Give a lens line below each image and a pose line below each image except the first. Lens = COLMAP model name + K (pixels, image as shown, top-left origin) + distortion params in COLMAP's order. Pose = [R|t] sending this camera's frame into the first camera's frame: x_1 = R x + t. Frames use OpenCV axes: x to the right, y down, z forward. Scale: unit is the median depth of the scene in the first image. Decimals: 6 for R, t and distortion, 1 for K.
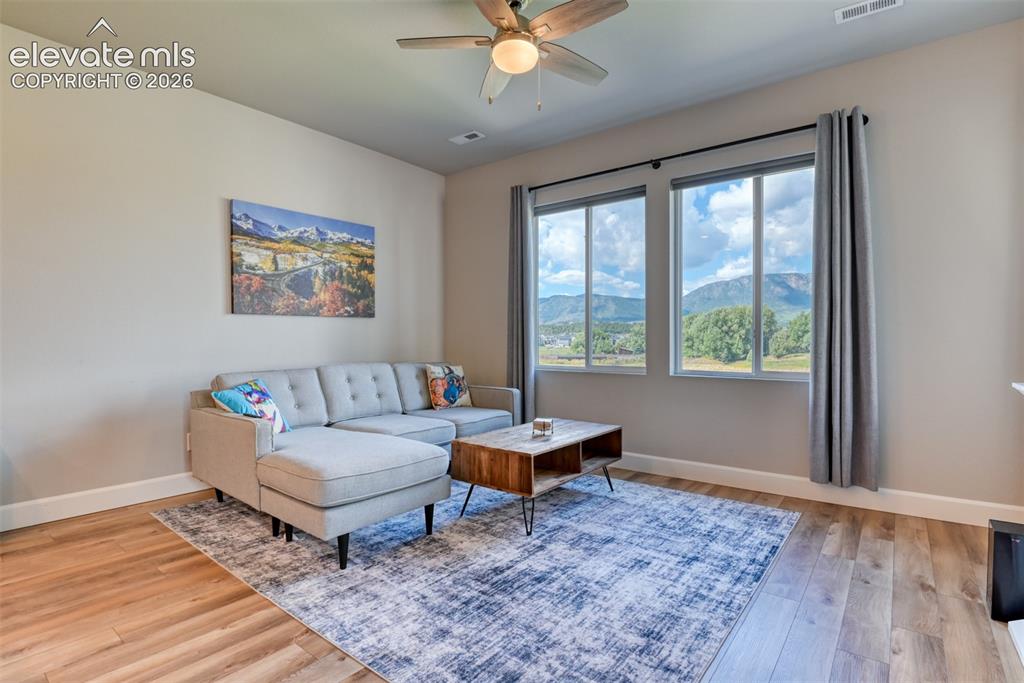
lens RADIAL K [[502.7, 0, 512.9], [0, 502.7, 341.5], [0, 0, 1]] dist [-0.030849, -0.001601]
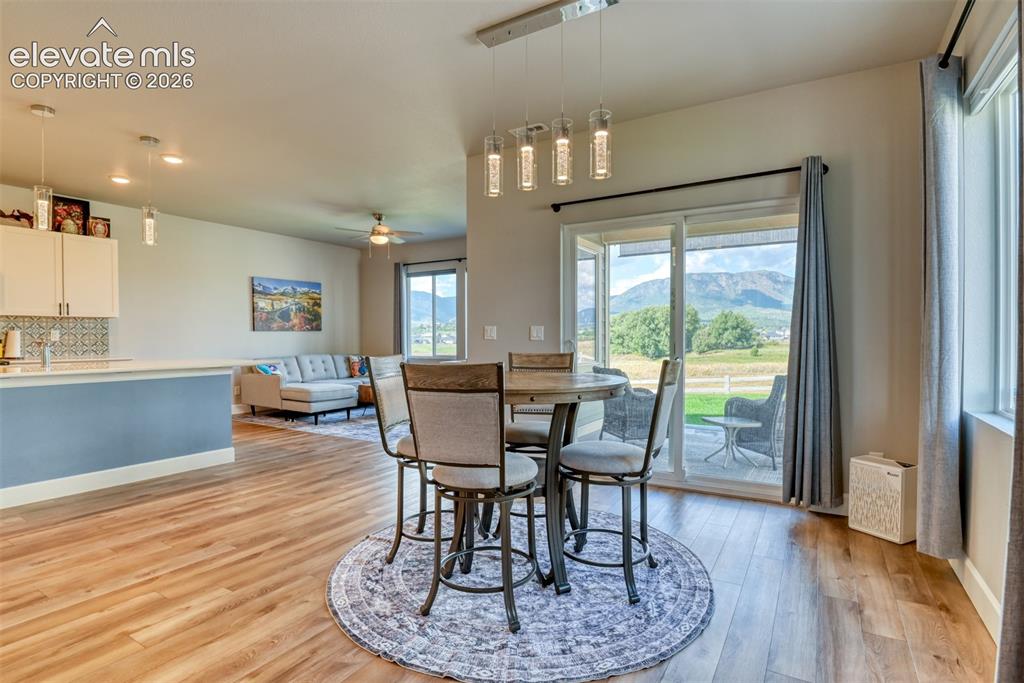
lens RADIAL K [[502.7, 0, 507.6], [0, 502.7, 351.0], [0, 0, 1]] dist [-0.030849, -0.001601]
pose [[0.993806, -0.004947, 0.111016, 0.272026], [0.002296, 0.999710, 0.023989, -0.019468], [-0.111102, -0.023585, 0.993529, -1.226988]]
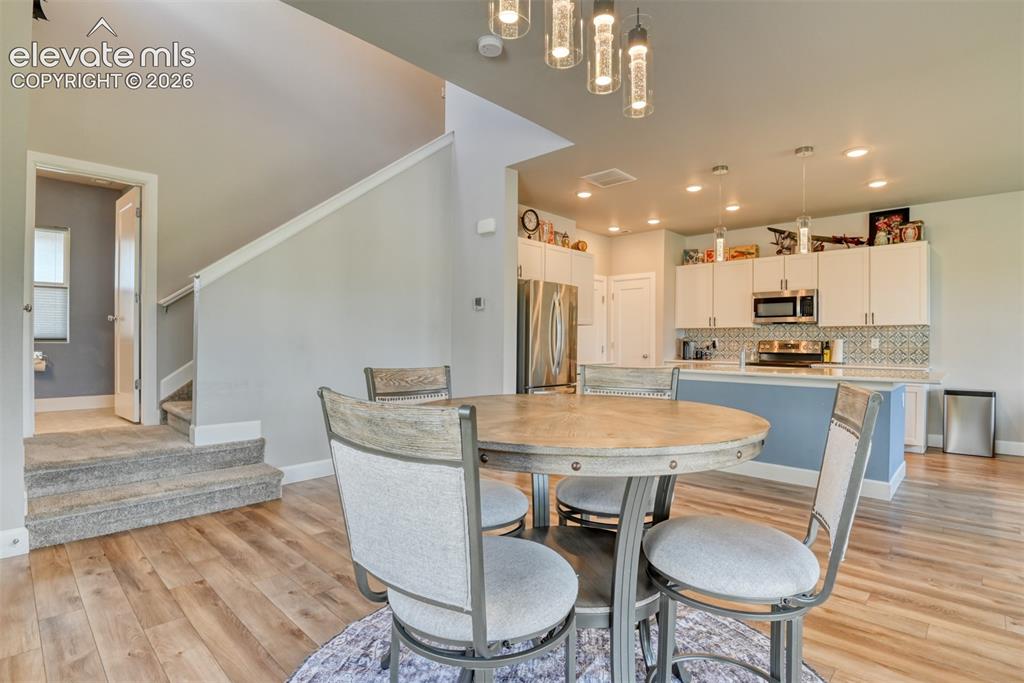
lens RADIAL K [[502.7, 0, 521.7], [0, 502.7, 346.2], [0, 0, 1]] dist [-0.030849, -0.001601]
pose [[-0.099850, 0.005916, -0.994985, 0.791201], [-0.009657, 0.999929, 0.006914, -0.025366], [0.994956, 0.010299, -0.099786, -0.544090]]
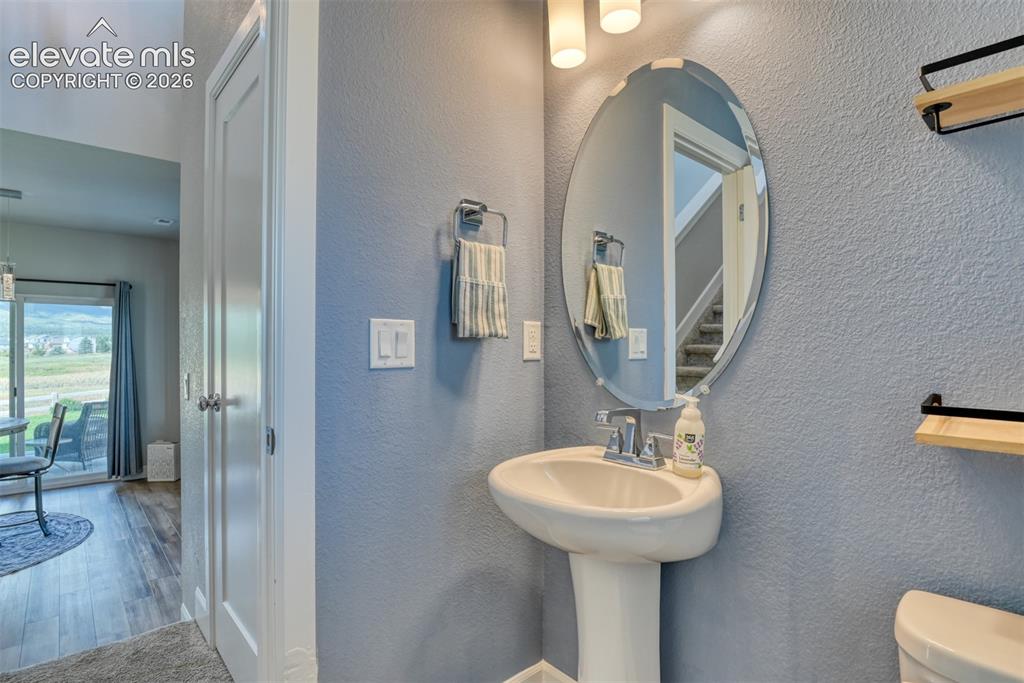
lens RADIAL K [[502.7, 0, 520.6], [0, 502.7, 344.3], [0, 0, 1]] dist [-0.030849, -0.001601]
pose [[0.153622, 0.002475, 0.988127, -0.409194], [0.001183, 0.999996, -0.002688, -0.128987], [-0.988129, 0.001582, 0.153618, -1.863556]]
